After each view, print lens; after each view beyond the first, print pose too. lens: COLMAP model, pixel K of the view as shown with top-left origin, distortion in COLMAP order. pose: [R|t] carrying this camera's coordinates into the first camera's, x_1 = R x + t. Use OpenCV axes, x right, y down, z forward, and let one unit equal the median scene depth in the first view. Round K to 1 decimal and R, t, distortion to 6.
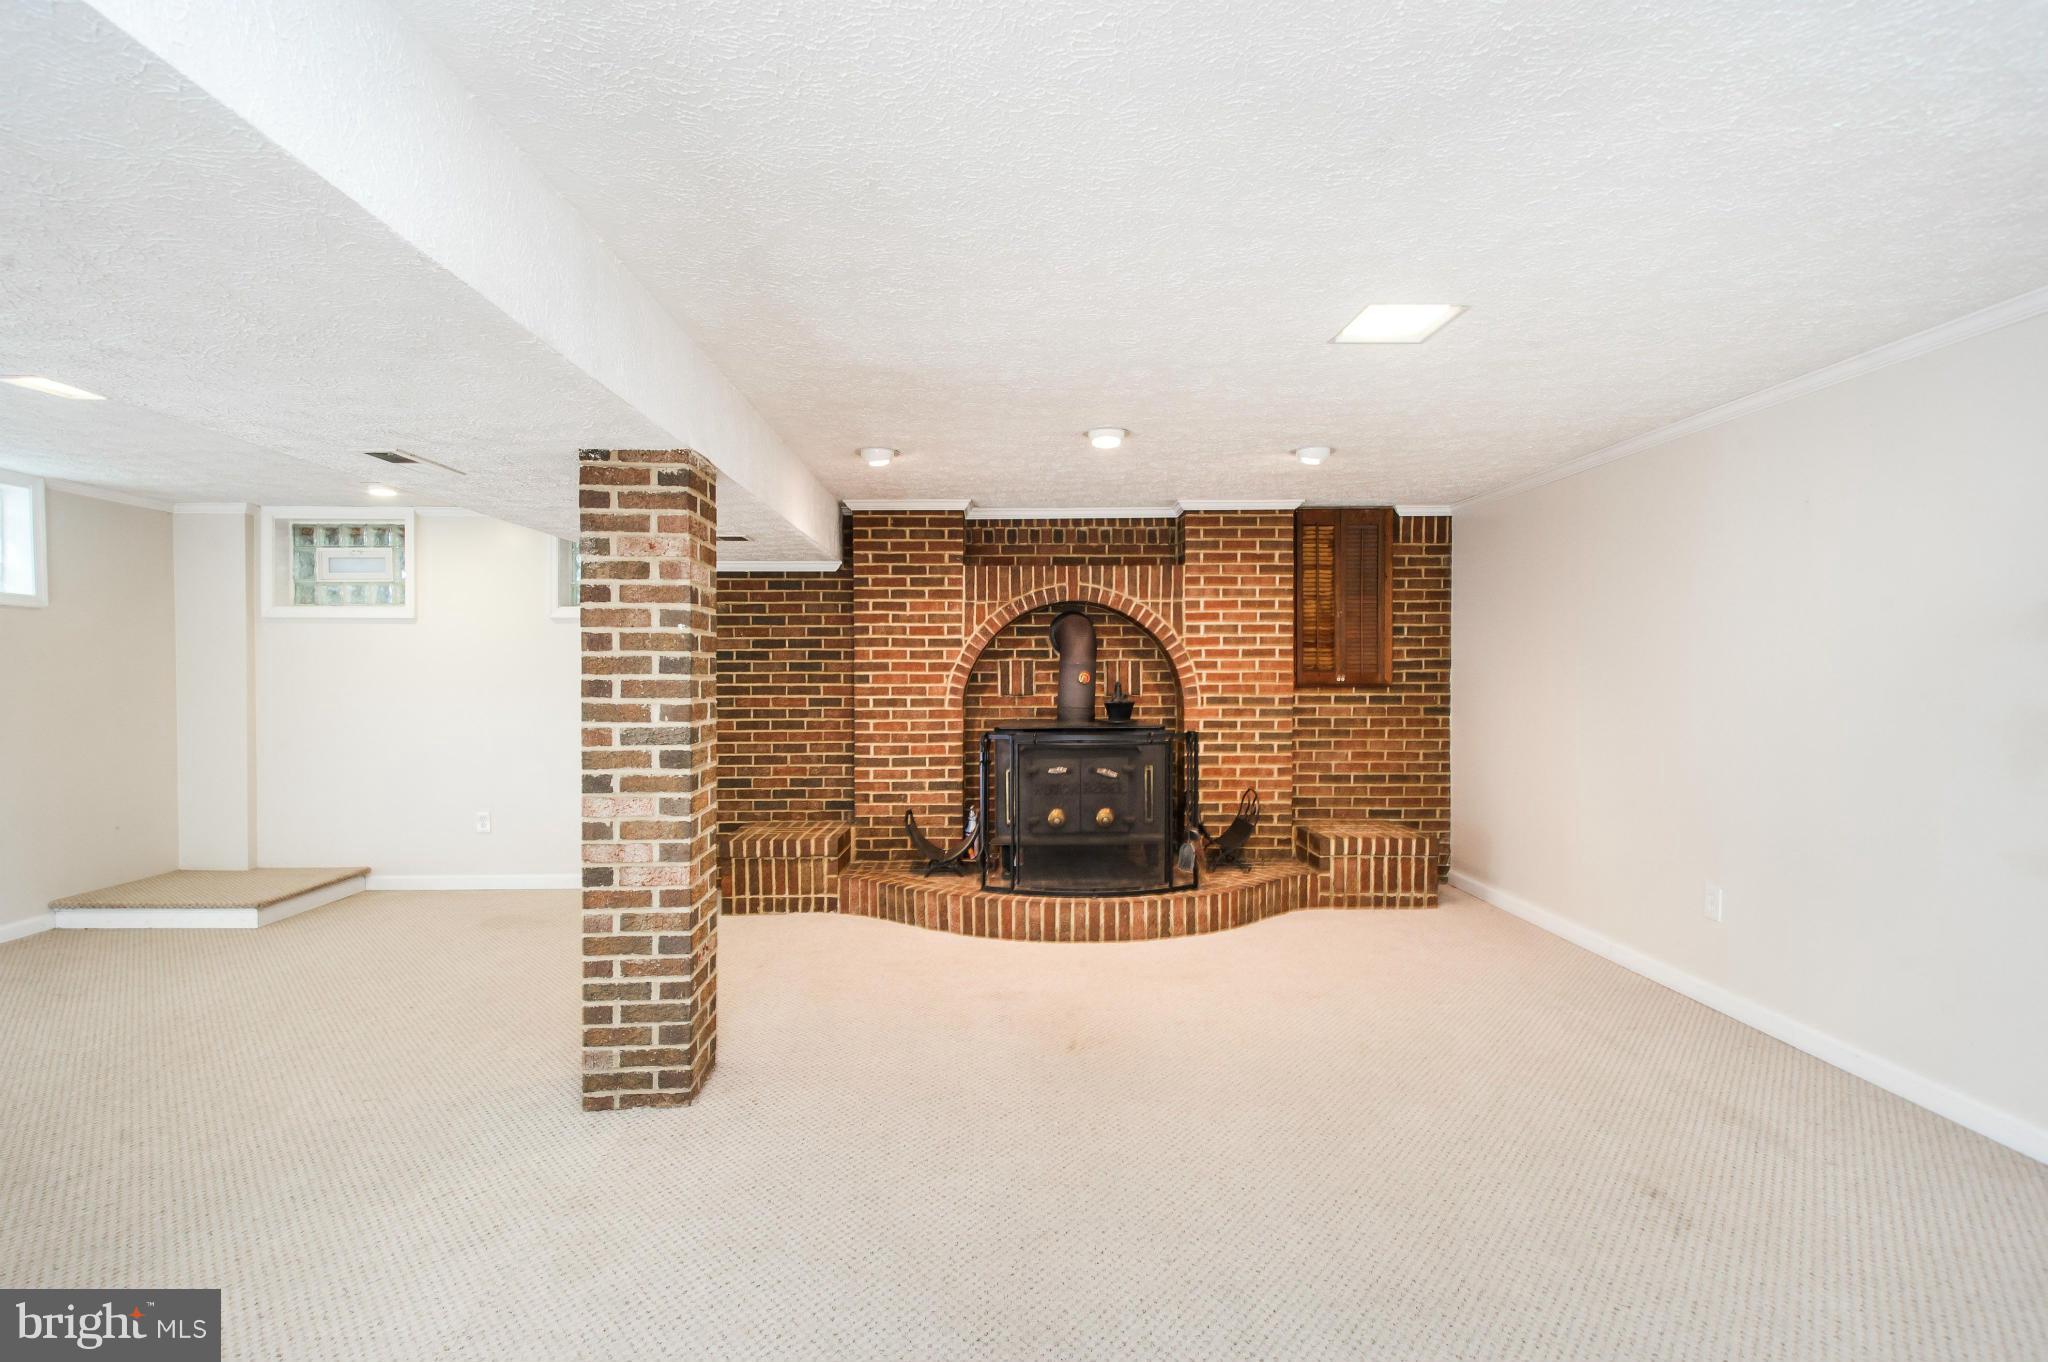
lens RADIAL K [[964.1, 0, 1016.6], [0, 964.1, 680.6], [0, 0, 1]] dist [0.009874, -0.000739]
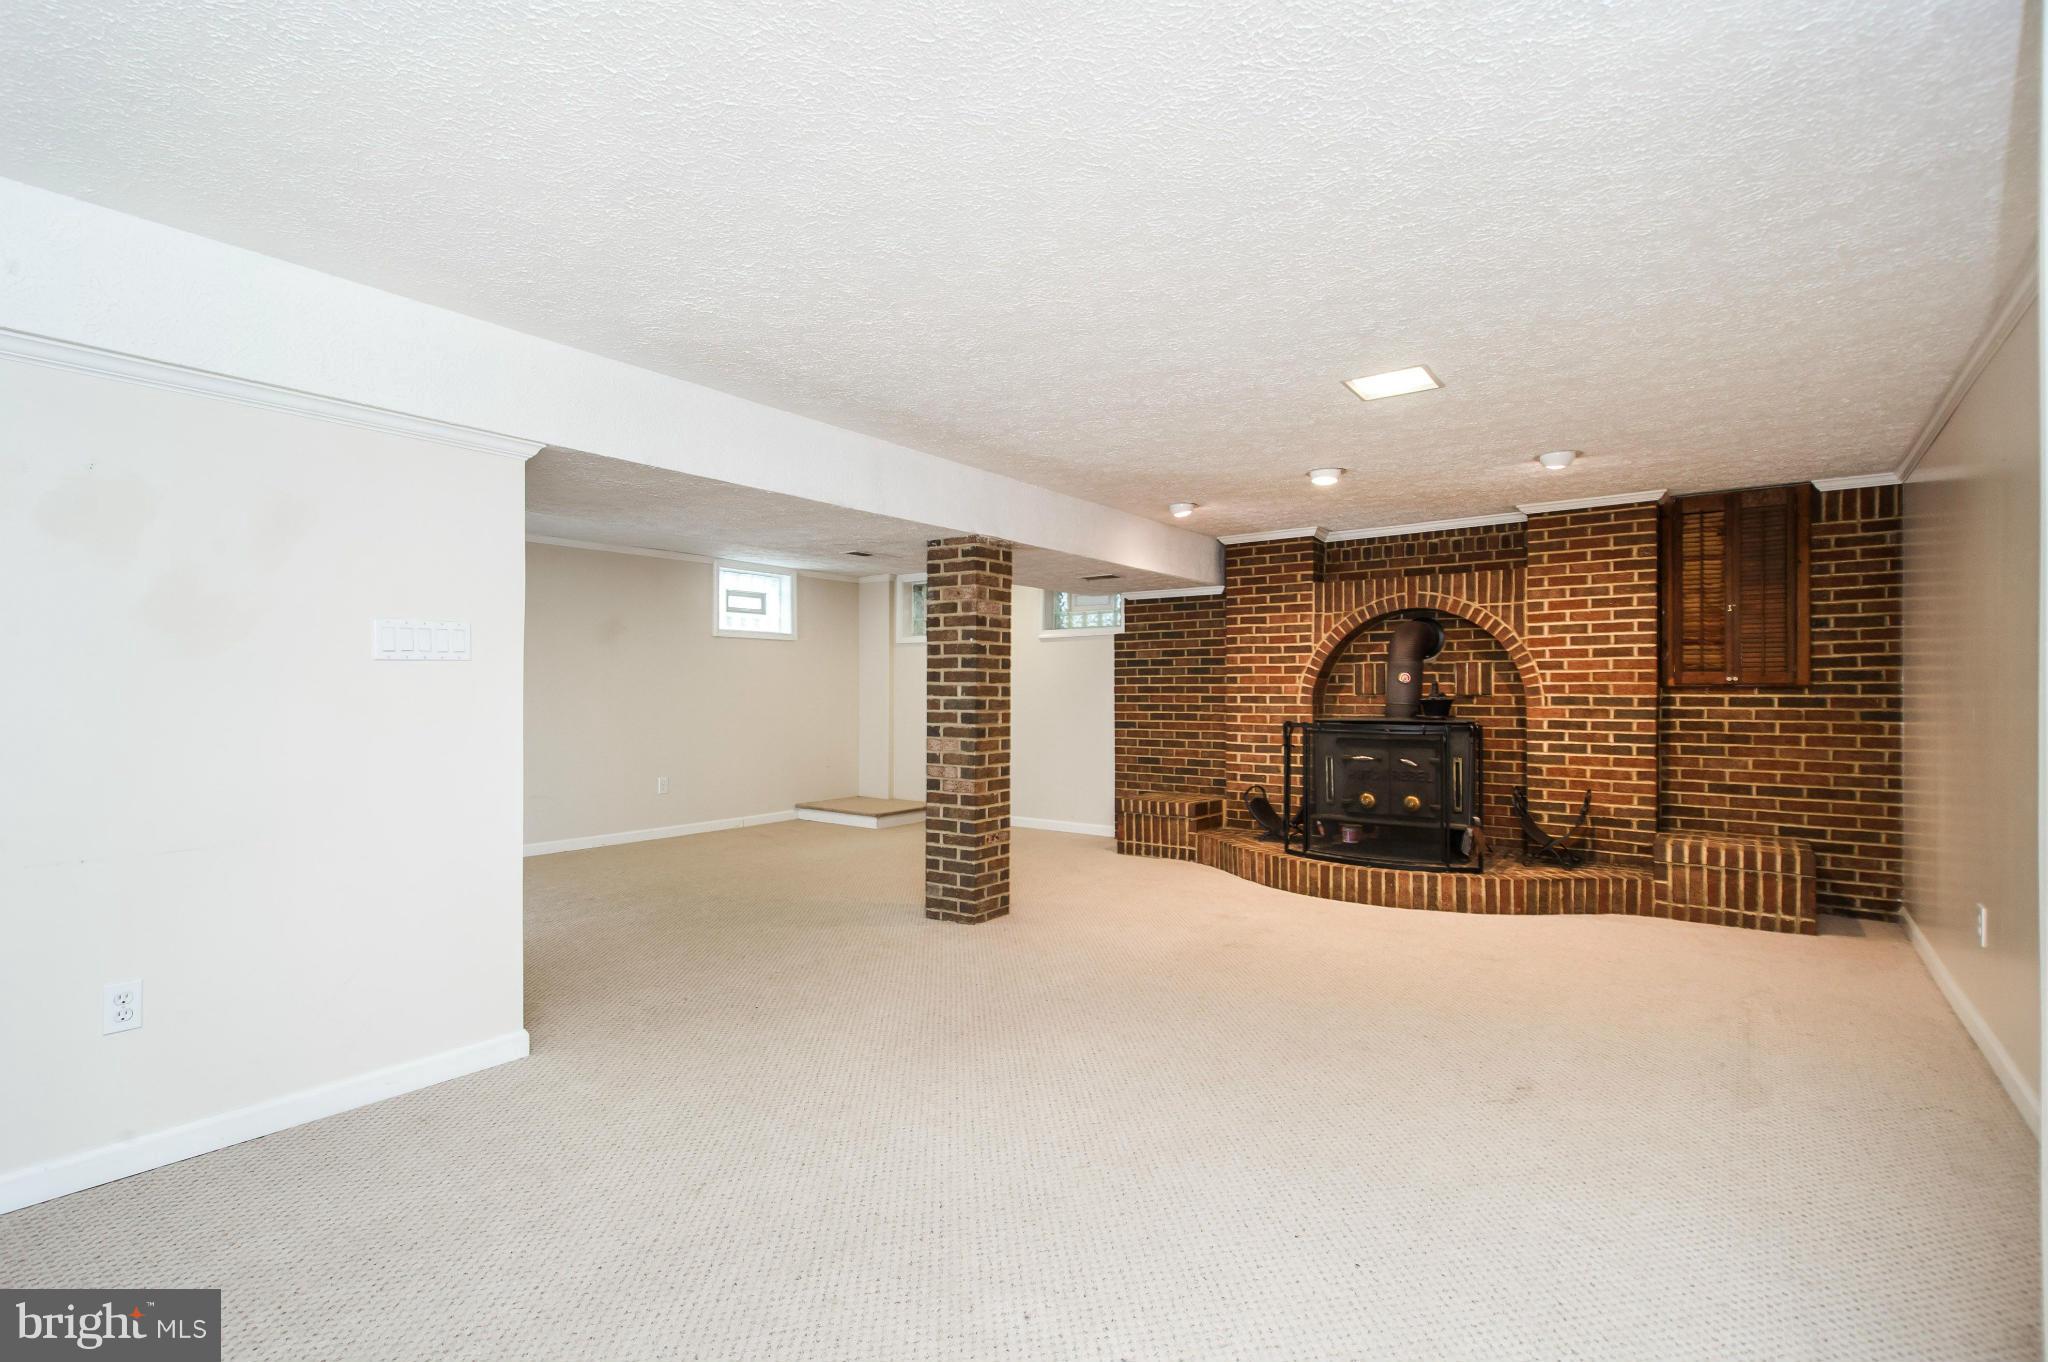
lens RADIAL K [[964.1, 0, 1016.6], [0, 964.1, 680.6], [0, 0, 1]] dist [0.009874, -0.000739]
pose [[0.785427, -0.003311, -0.618946, 0.387028], [-0.009023, 0.999818, -0.016799, 0.022138], [0.618889, 0.018780, 0.785254, -0.140429]]
